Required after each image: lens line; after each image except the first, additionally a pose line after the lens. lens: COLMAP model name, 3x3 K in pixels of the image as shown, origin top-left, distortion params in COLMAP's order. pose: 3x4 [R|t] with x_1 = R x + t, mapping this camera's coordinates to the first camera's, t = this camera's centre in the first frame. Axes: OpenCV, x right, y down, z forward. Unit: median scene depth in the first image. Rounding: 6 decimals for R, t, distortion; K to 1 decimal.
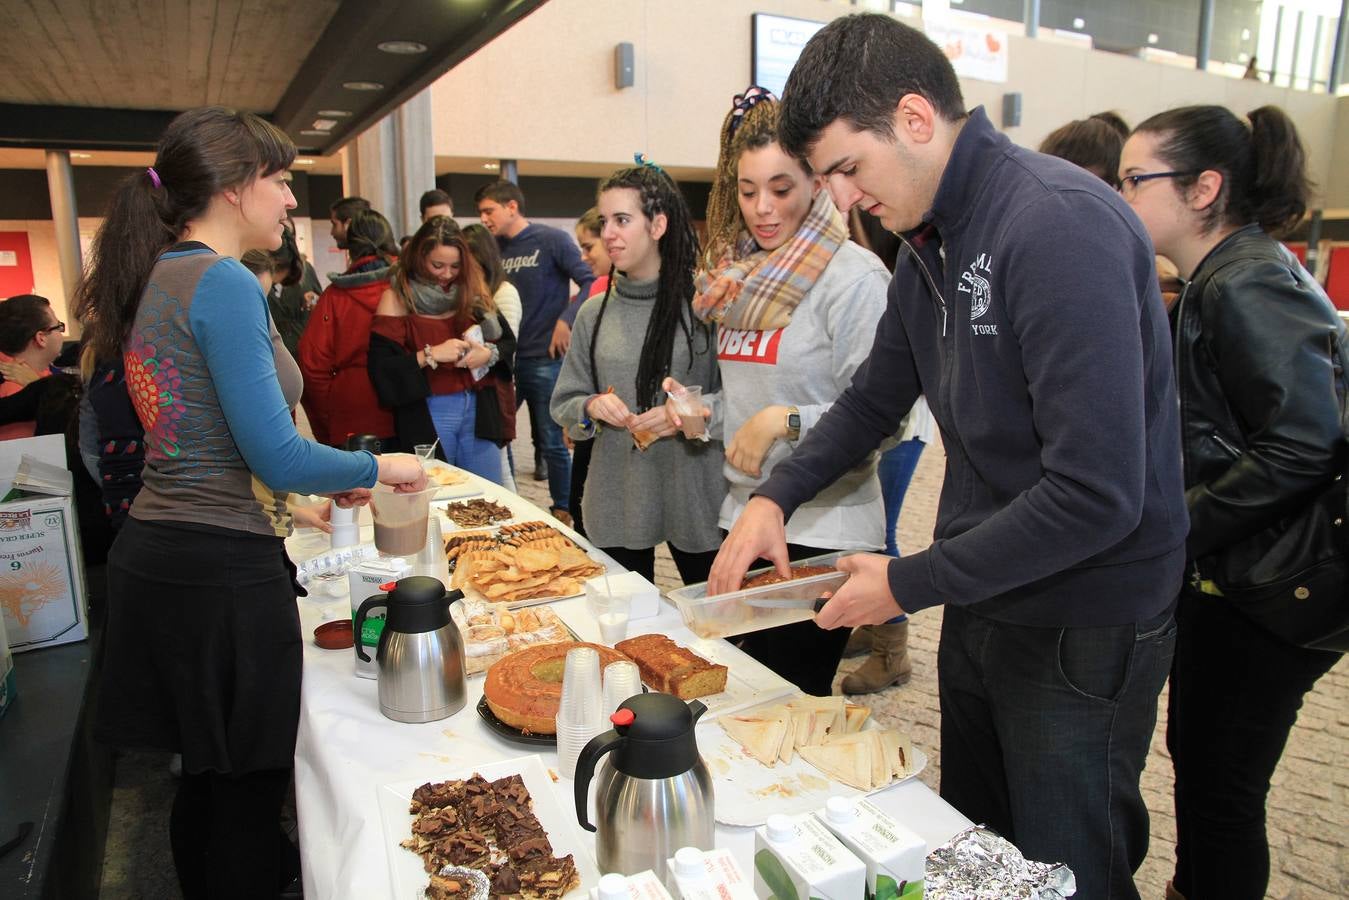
lens RADIAL K [[945.2, 0, 673.6], [0, 945.2, 427.3], [0, 0, 1]] dist [-0.116178, 0.079222]
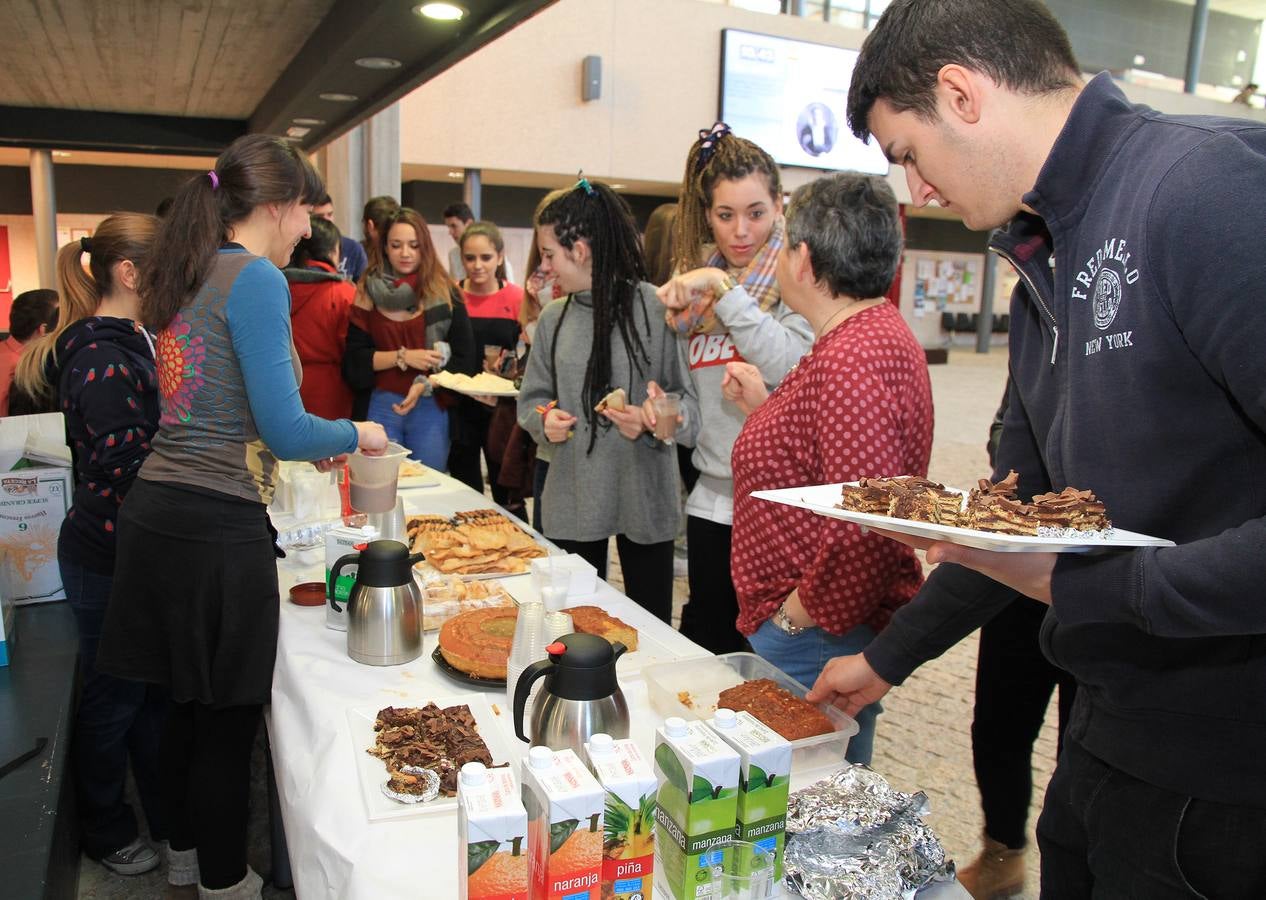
lens RADIAL K [[967.8, 0, 576.8], [0, 967.8, 442.3], [0, 0, 1]] dist [-0.119683, 0.093040]
pose [[0.997706, 0.040896, -0.053938, 0.015063], [-0.041007, 0.999158, -0.000946, 0.023246], [0.053853, 0.003156, 0.998544, -0.127306]]
